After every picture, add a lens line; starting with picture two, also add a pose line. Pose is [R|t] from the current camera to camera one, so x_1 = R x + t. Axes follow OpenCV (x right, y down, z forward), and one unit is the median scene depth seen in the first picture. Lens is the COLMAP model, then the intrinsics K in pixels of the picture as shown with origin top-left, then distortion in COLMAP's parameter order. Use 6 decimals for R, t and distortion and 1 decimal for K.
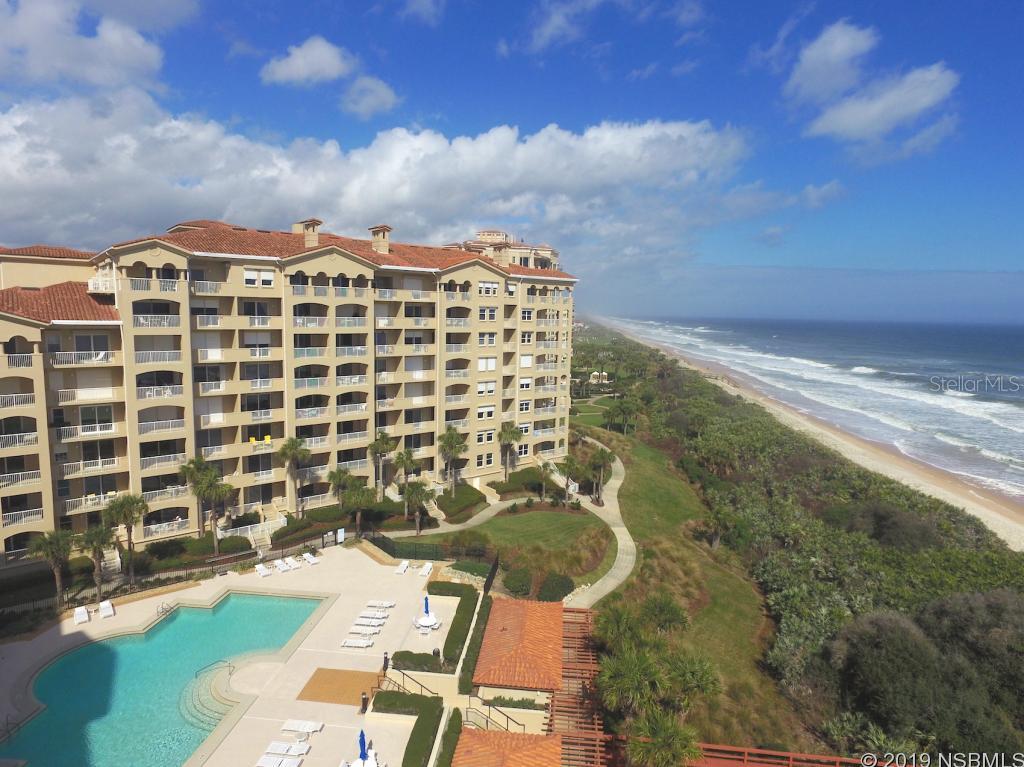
lens RADIAL K [[596.4, 0, 506.4], [0, 596.4, 381.9], [0, 0, 1]] dist [-0.003903, 0.004738]
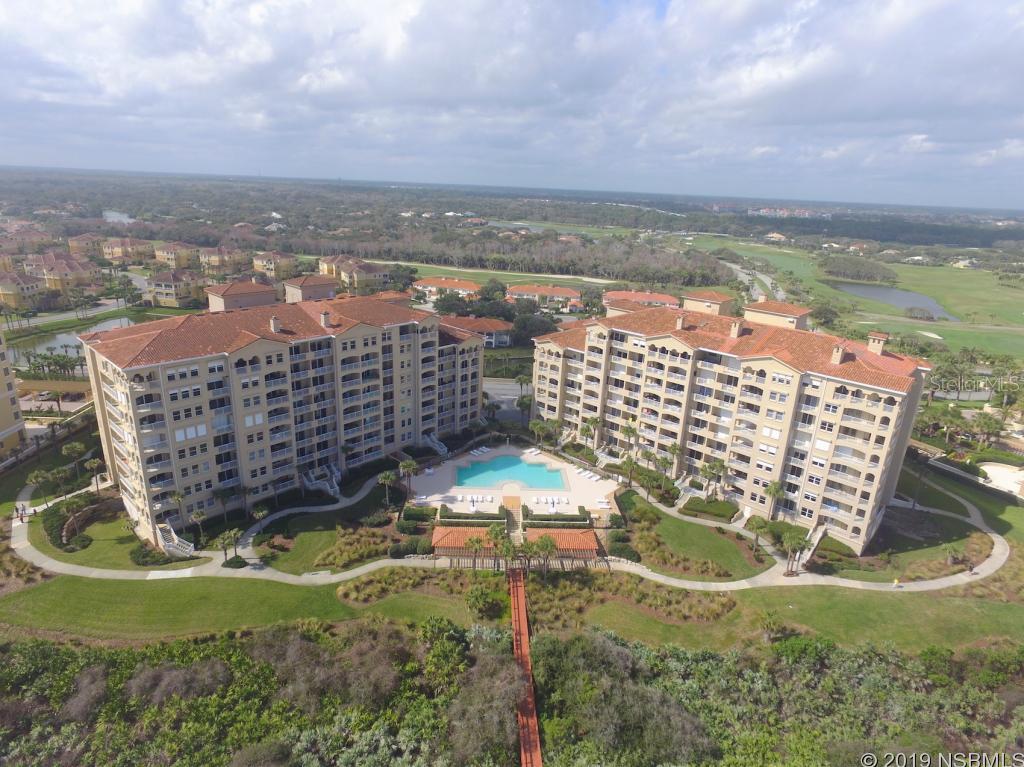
lens RADIAL K [[596.4, 0, 506.4], [0, 596.4, 381.9], [0, 0, 1]] dist [-0.003903, 0.004738]
pose [[0.135156, 0.296484, -0.945426, 1.357998], [-0.159269, 0.948274, 0.274608, -0.499866], [0.977940, 0.113462, 0.175385, 0.225444]]
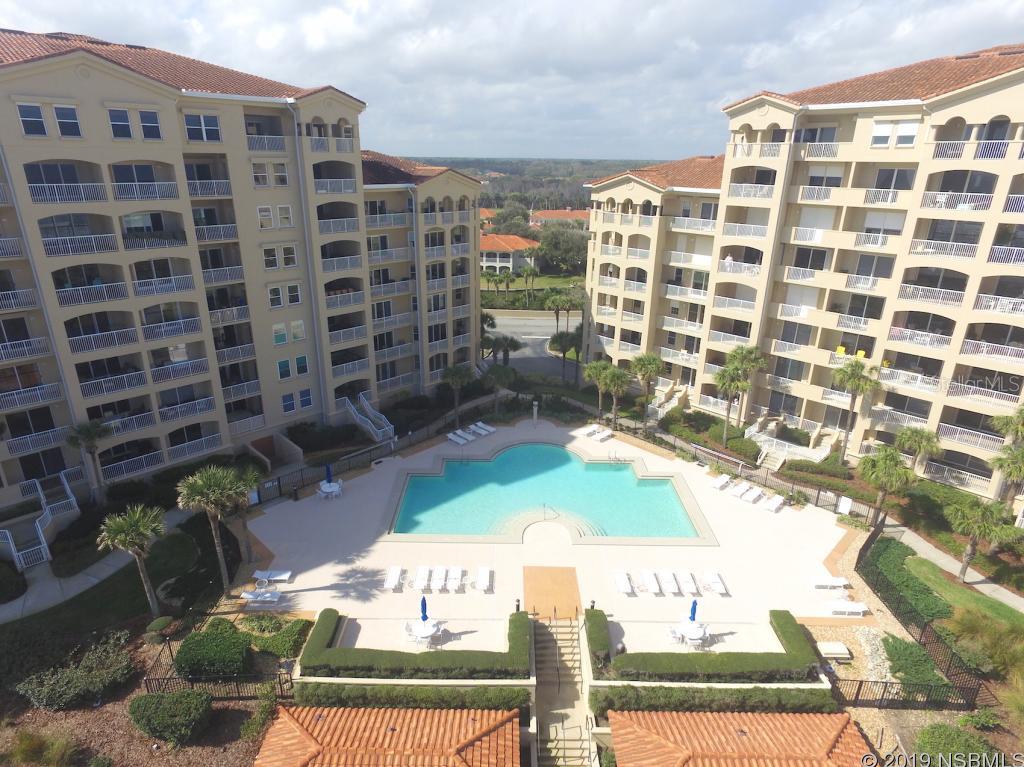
lens RADIAL K [[596.4, 0, 506.4], [0, 596.4, 381.9], [0, 0, 1]] dist [-0.003903, 0.004738]
pose [[0.100117, 0.330230, -0.938576, 0.292529], [-0.131797, 0.939405, 0.316462, -0.056377], [0.986208, 0.092019, 0.137574, 0.445253]]
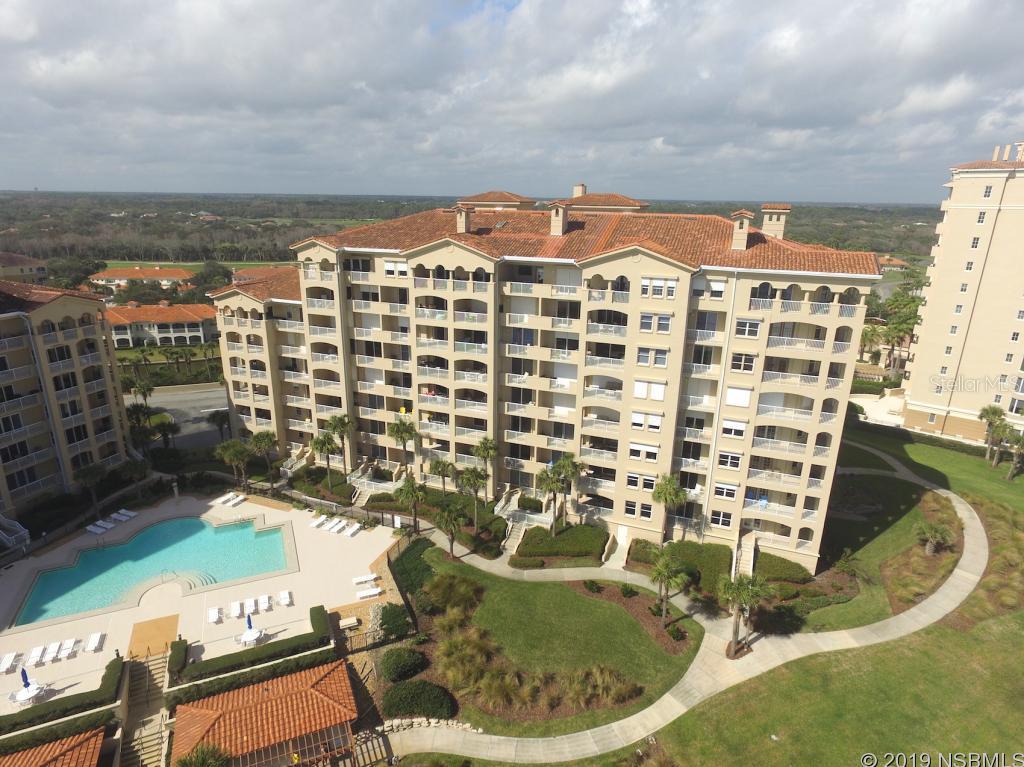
lens RADIAL K [[596.4, 0, 506.4], [0, 596.4, 381.9], [0, 0, 1]] dist [-0.003903, 0.004738]
pose [[0.492526, 0.244297, -0.835306, 0.602352], [-0.107990, 0.969532, 0.219879, -0.223565], [0.863572, -0.018092, 0.503901, 0.592955]]
